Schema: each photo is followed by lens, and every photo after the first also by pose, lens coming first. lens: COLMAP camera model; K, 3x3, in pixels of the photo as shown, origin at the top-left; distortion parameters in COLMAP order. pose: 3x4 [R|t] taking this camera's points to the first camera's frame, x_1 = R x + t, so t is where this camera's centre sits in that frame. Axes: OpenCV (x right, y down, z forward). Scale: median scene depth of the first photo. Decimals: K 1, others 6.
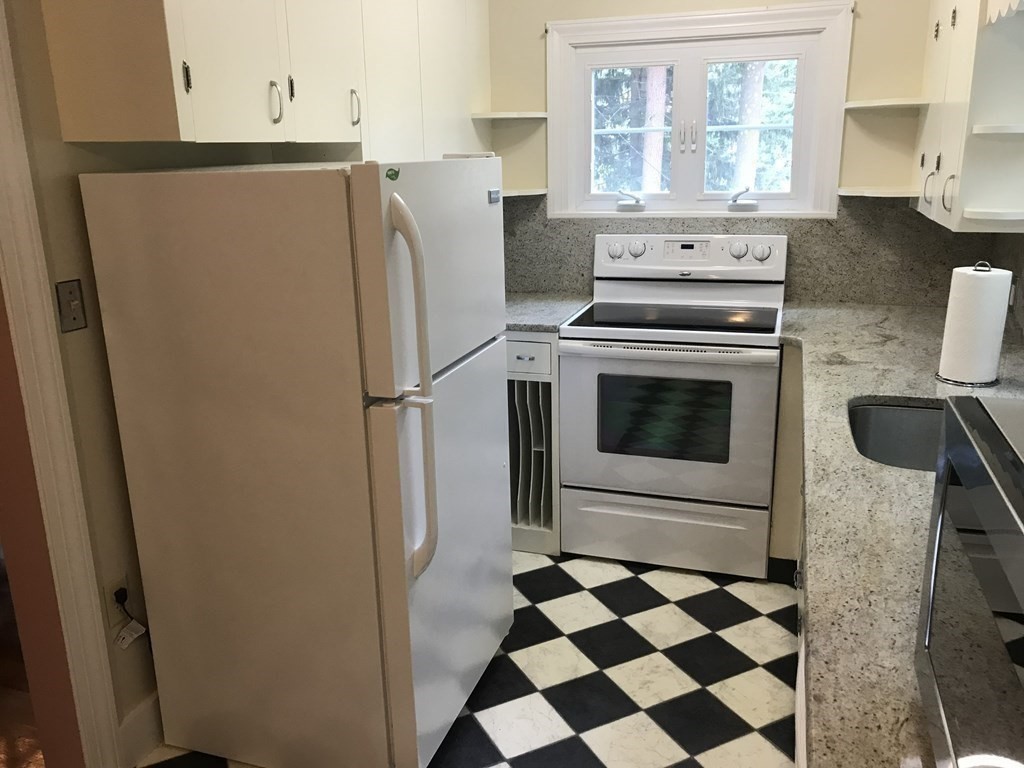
lens RADIAL K [[845.9, 0, 512.0], [0, 845.9, 384.0], [0, 0, 1]] dist [-0.001011, -0.010633]
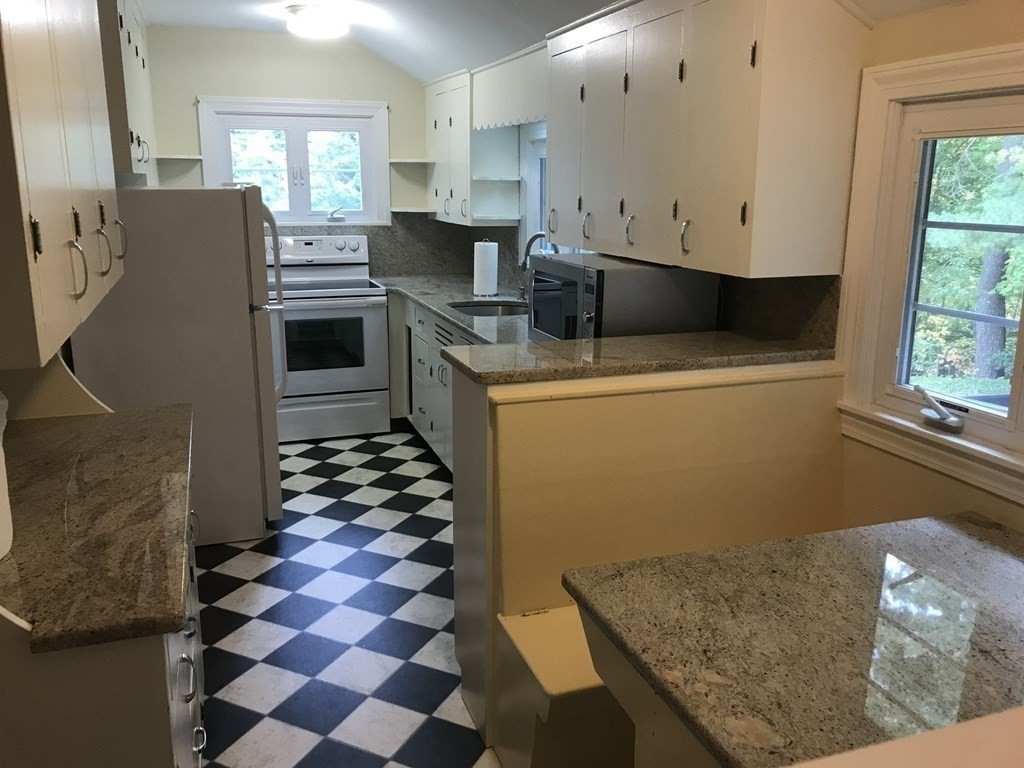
lens RADIAL K [[853.3, 0, 512.0], [0, 853.3, 384.0], [0, 0, 1]] dist [0.025622, -0.009374]
pose [[0.795424, -0.116678, 0.594715, -0.490200], [0.139223, 0.990228, 0.008066, 0.143399], [-0.589845, 0.076382, 0.803896, -0.514963]]
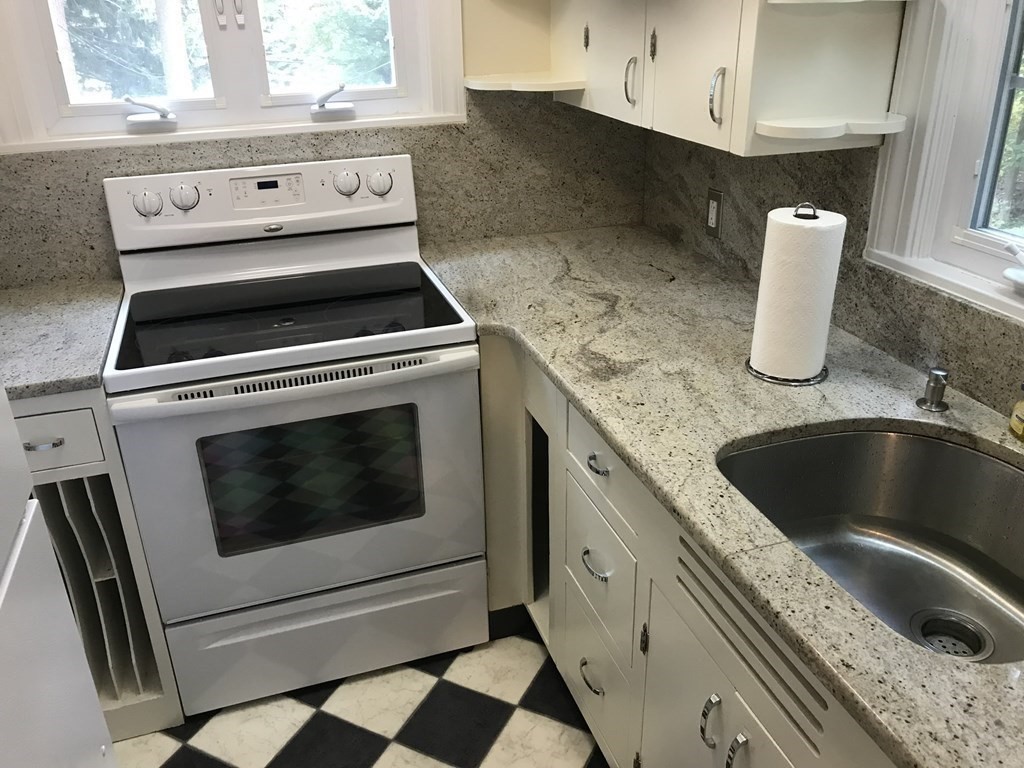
lens RADIAL K [[853.3, 0, 512.0], [0, 853.3, 384.0], [0, 0, 1]] dist [0.025622, -0.009374]
pose [[0.812302, -0.241781, 0.530761, -0.021435], [0.162683, 0.967836, 0.191907, -0.114568], [-0.560089, -0.069540, 0.825509, 0.366427]]
